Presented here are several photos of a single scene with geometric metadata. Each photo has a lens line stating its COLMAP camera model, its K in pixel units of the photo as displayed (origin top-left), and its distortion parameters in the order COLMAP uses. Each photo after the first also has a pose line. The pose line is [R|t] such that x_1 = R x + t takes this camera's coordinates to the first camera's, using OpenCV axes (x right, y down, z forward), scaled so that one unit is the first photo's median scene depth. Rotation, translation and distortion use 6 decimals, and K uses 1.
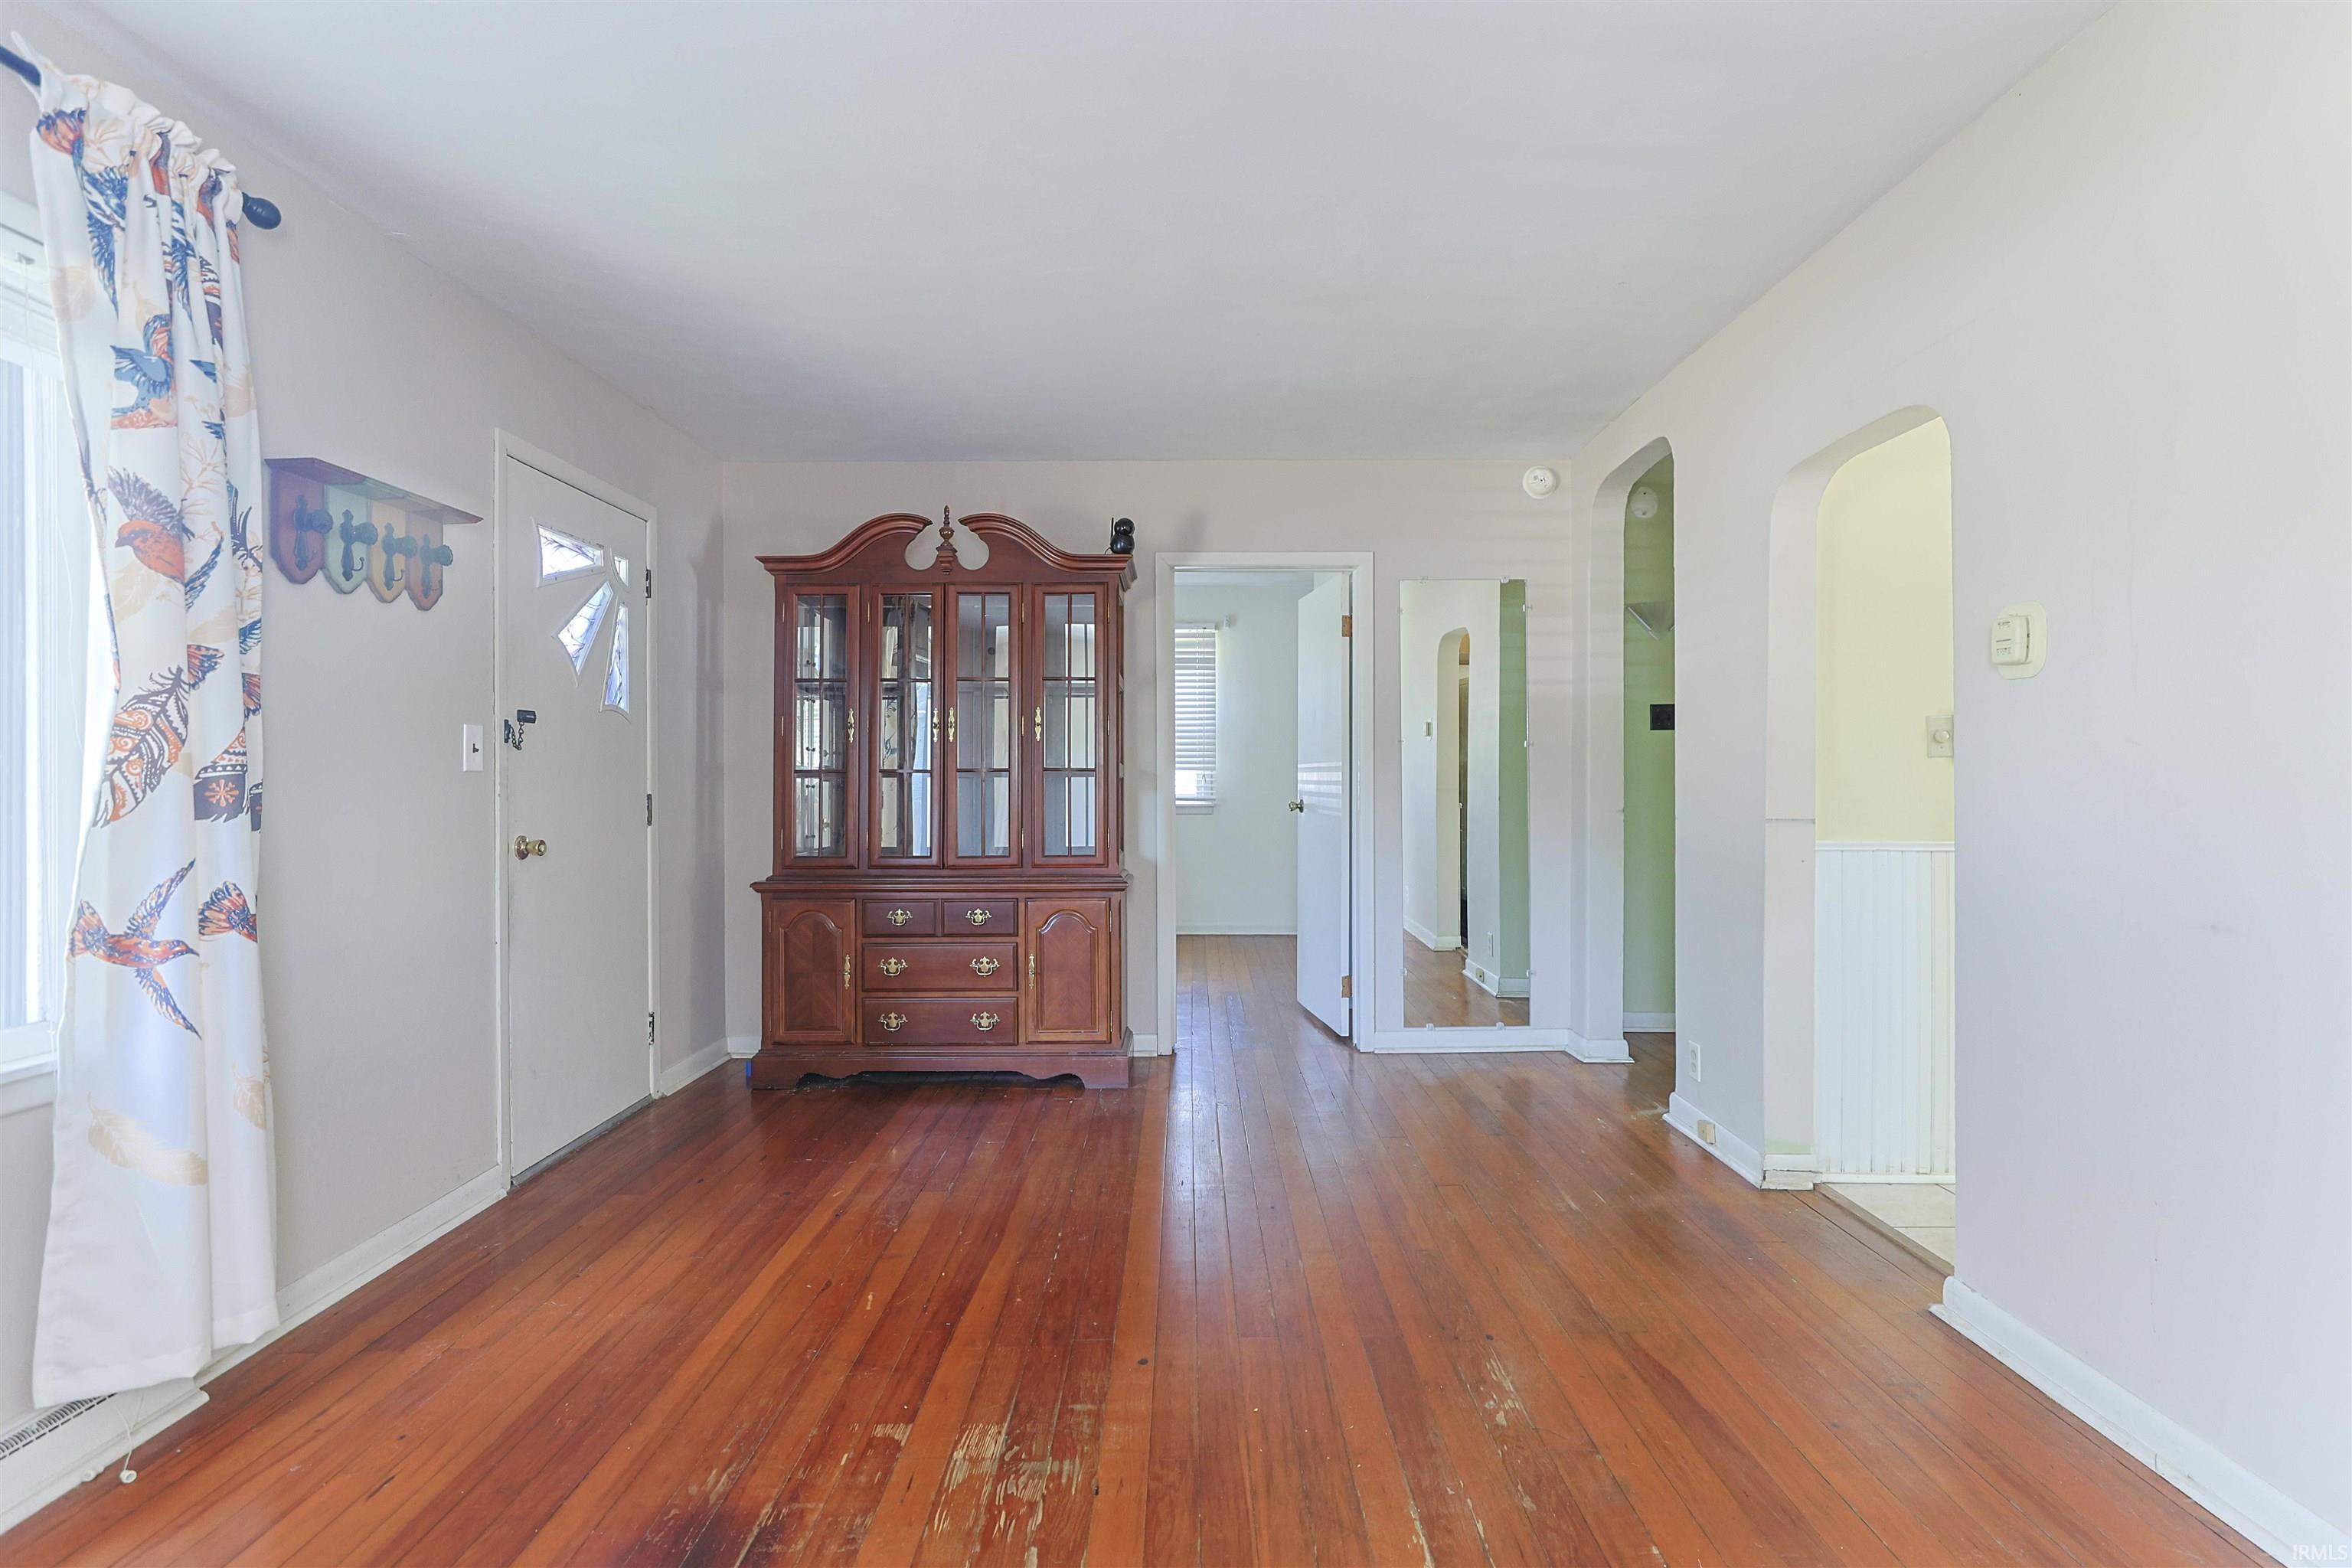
lens RADIAL K [[1141.2, 0, 1190.3], [0, 1141.2, 773.4], [0, 0, 1]] dist [-0.022859, 0.014054]
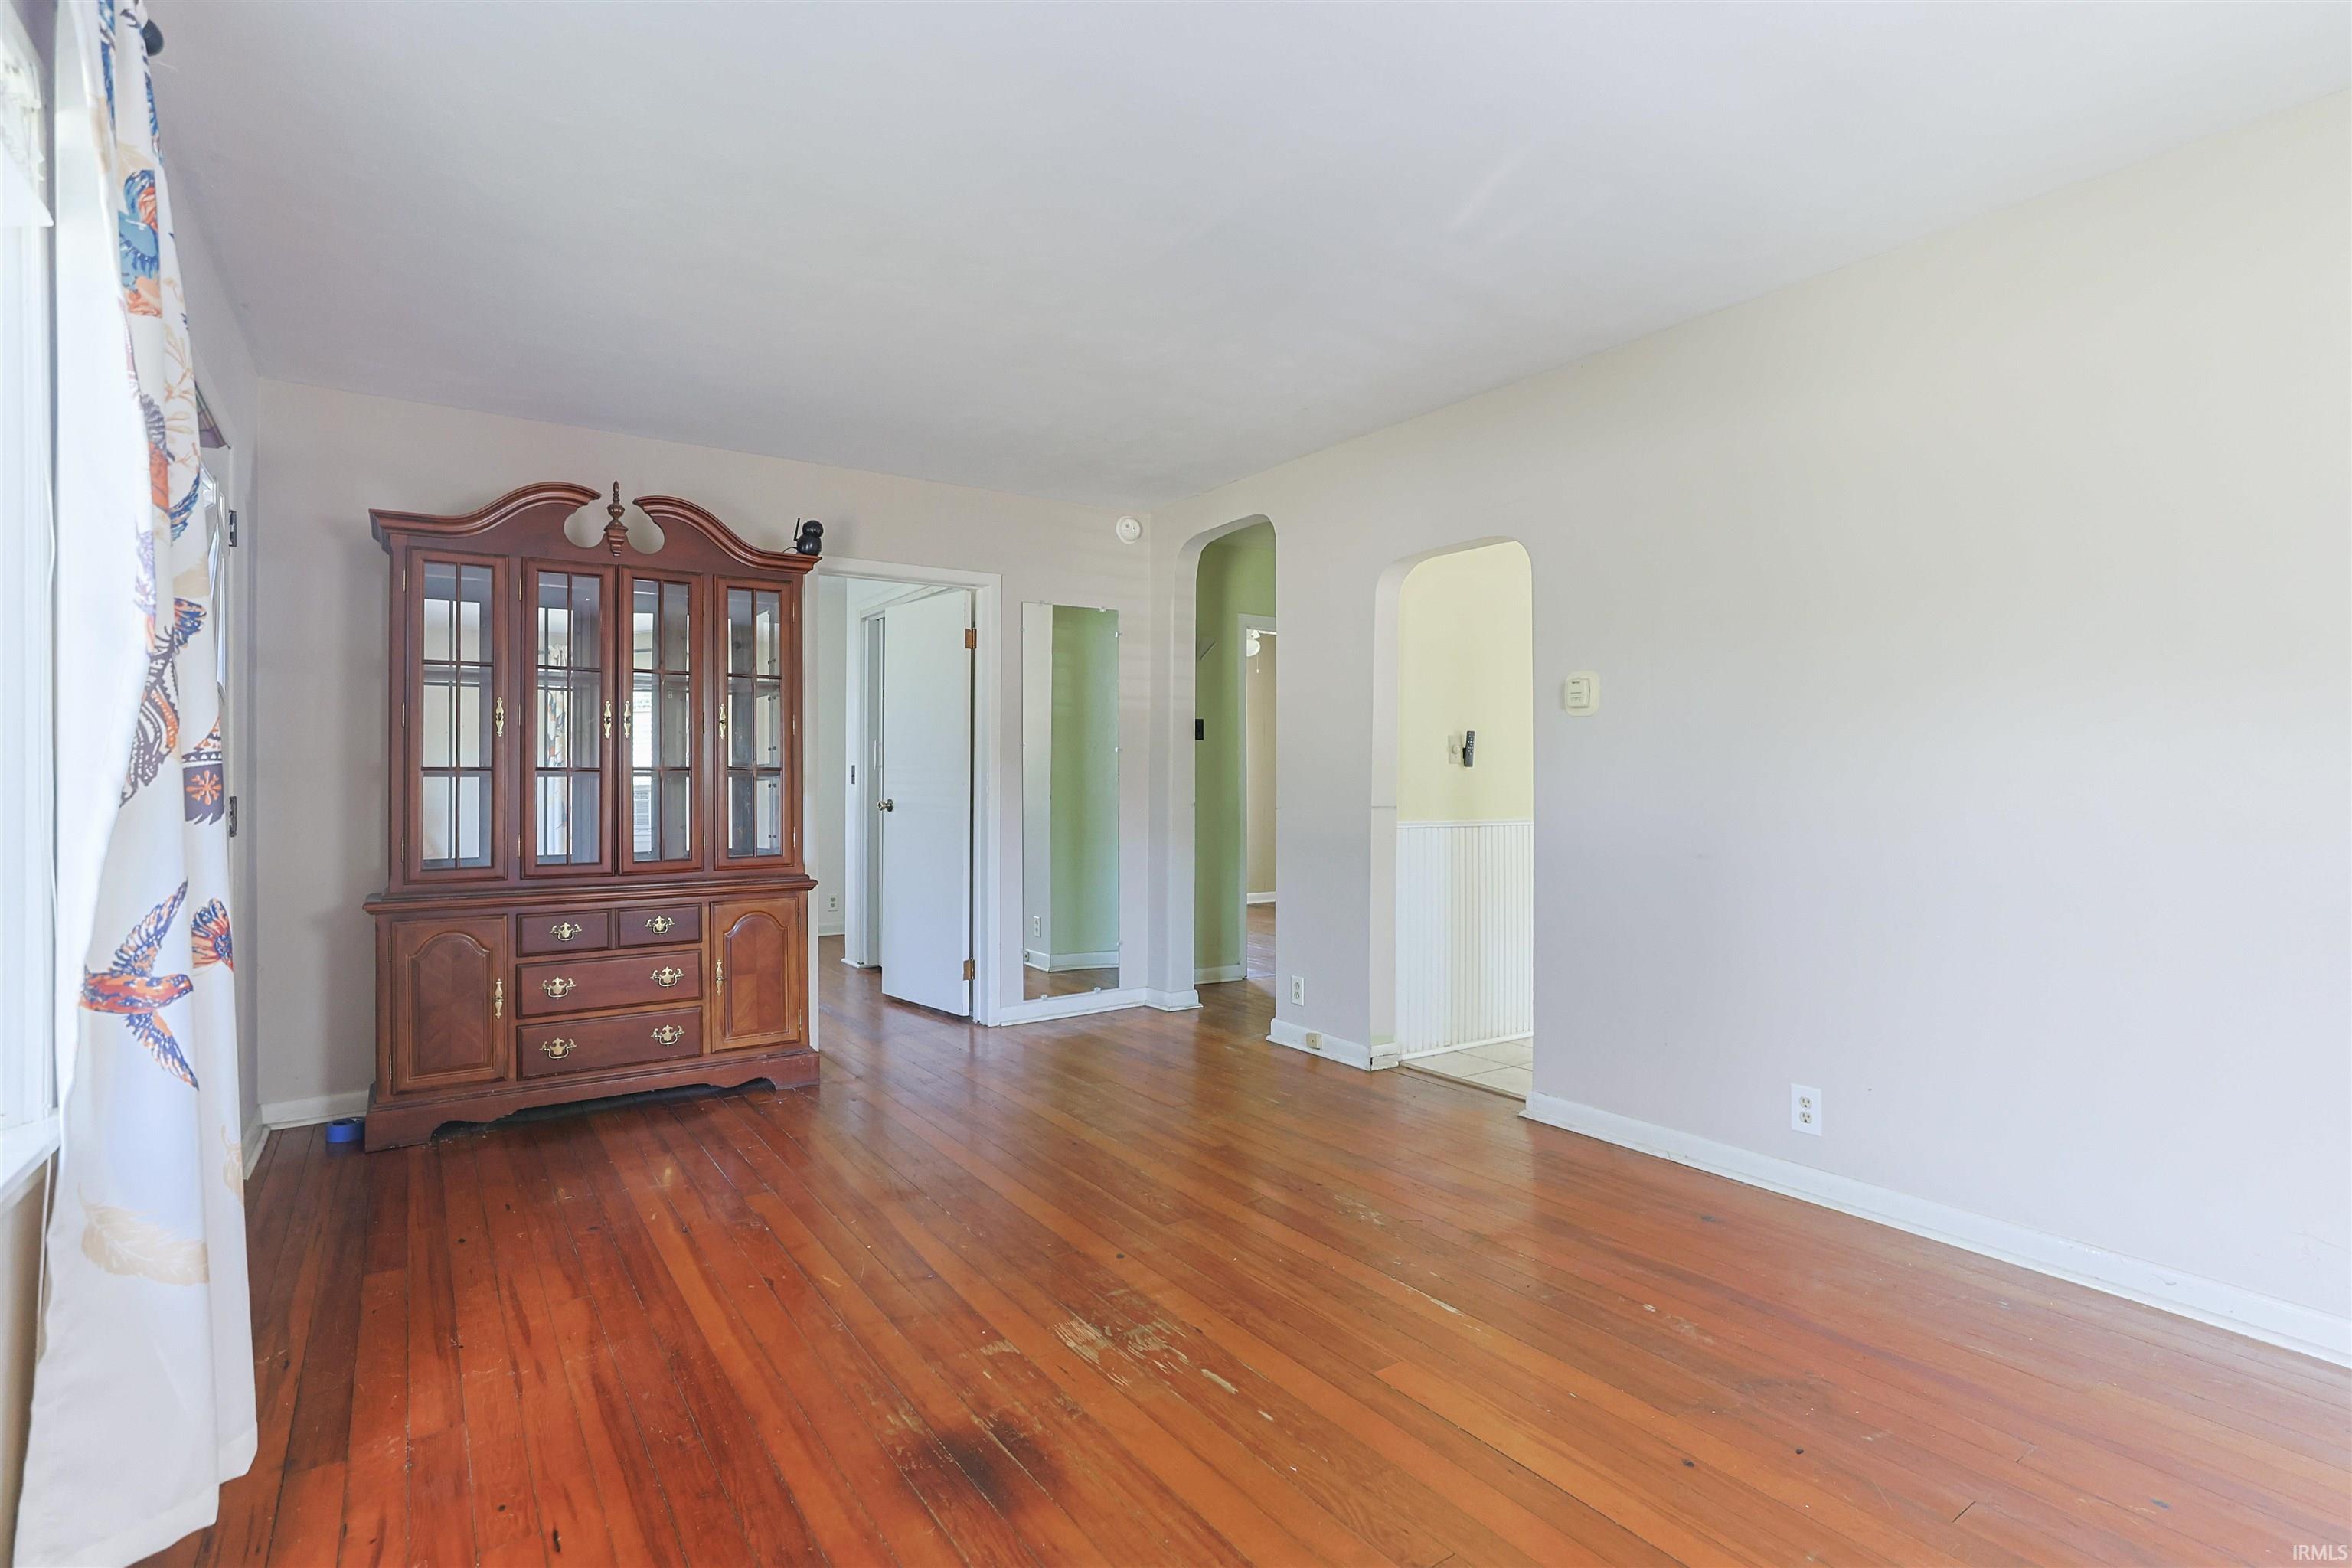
lens RADIAL K [[1141.2, 0, 1203.1], [0, 1141.2, 775.9], [0, 0, 1]] dist [-0.022859, 0.014054]
pose [[0.817937, 0.003104, 0.575299, -0.359806], [-0.001975, 0.999995, -0.002587, 0.004763], [-0.575304, 0.000980, 0.817939, -0.023517]]
